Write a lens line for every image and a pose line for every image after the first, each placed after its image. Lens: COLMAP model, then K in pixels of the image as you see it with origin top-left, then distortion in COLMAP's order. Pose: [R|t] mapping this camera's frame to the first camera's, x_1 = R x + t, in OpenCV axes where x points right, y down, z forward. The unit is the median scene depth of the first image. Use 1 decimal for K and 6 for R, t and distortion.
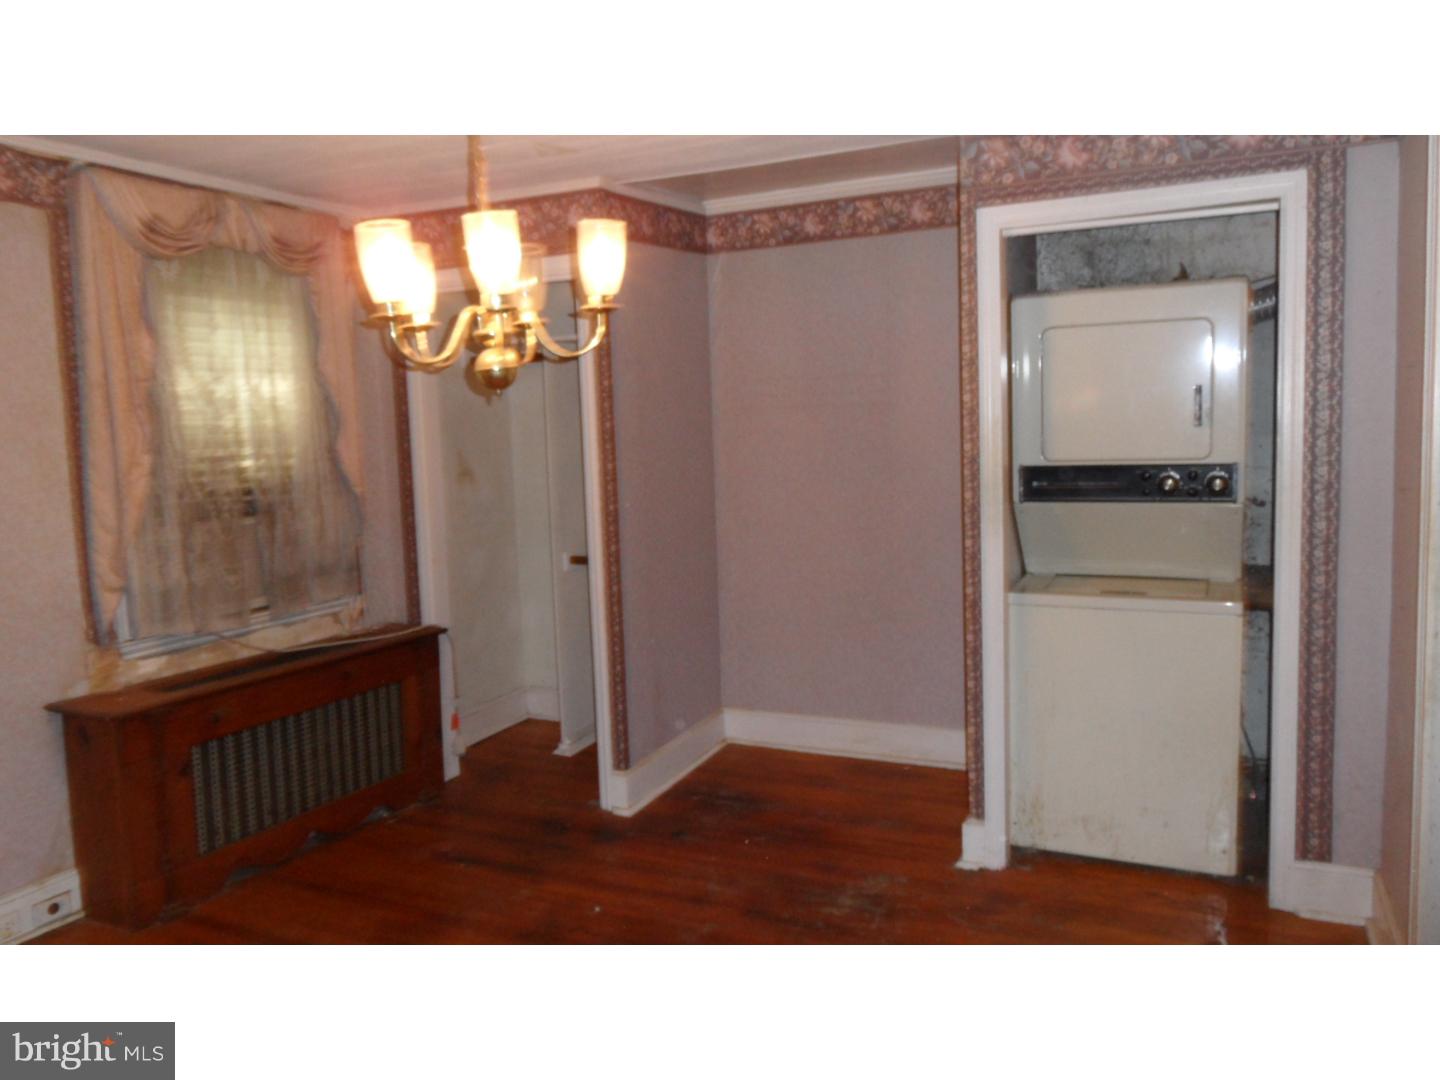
lens RADIAL K [[1080.1, 0, 718.4], [0, 1080.1, 533.2], [0, 0, 1]] dist [-0.005084, 0.010506]
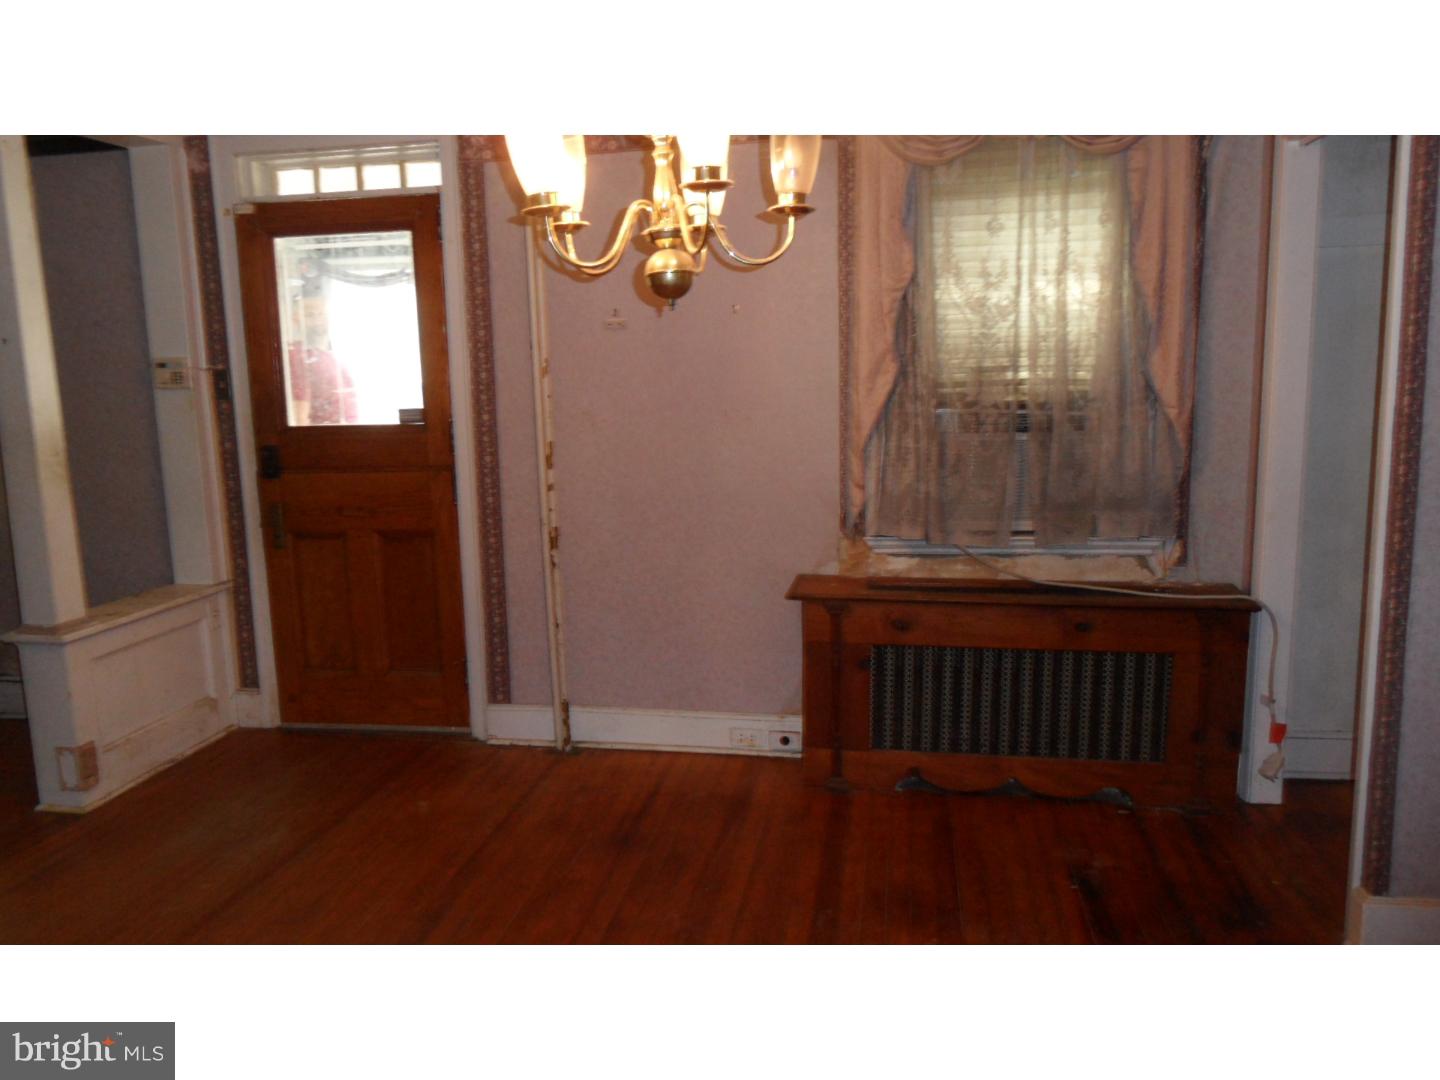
lens RADIAL K [[1052.3, 0, 721.8], [0, 1052.3, 525.8], [0, 0, 1]] dist [-0.003561, 0.000861]
pose [[0.276885, 0.170162, -0.945716, 0.400106], [-0.084337, 0.984701, 0.152484, -0.057234], [0.957195, 0.037538, 0.287000, 0.536753]]
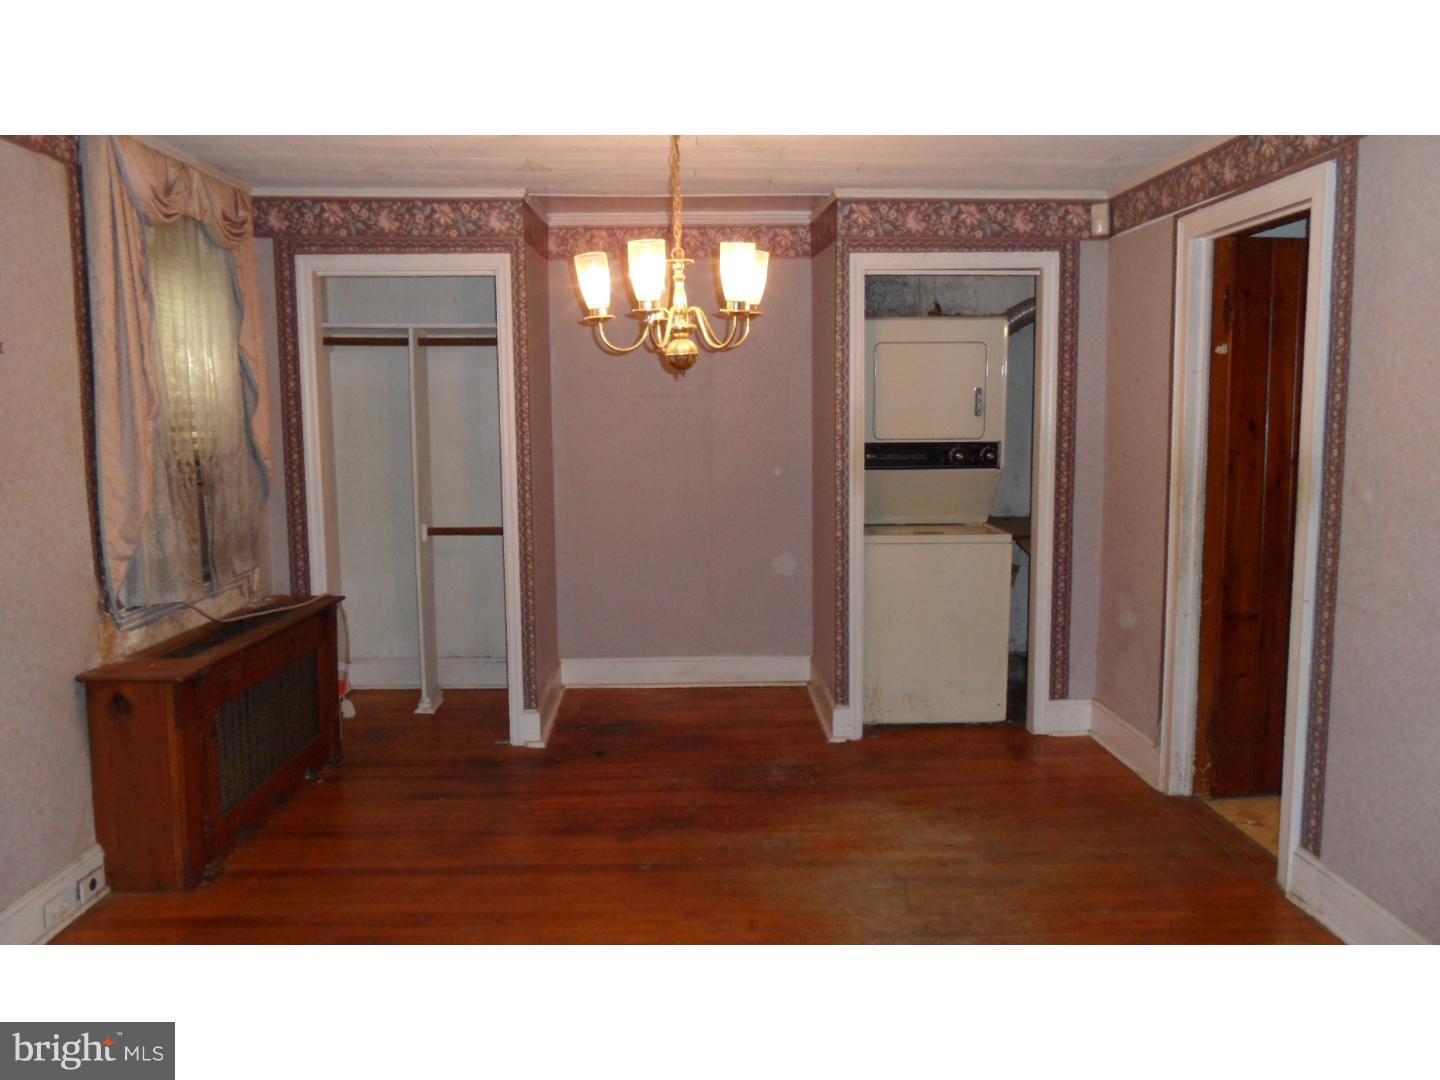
lens RADIAL K [[1080.1, 0, 718.4], [0, 1080.1, 533.2], [0, 0, 1]] dist [-0.005084, 0.010506]
pose [[0.881791, -0.028096, 0.470803, -0.521350], [0.029028, 0.999565, 0.005282, 0.039072], [-0.470746, 0.009009, 0.882223, -0.116268]]
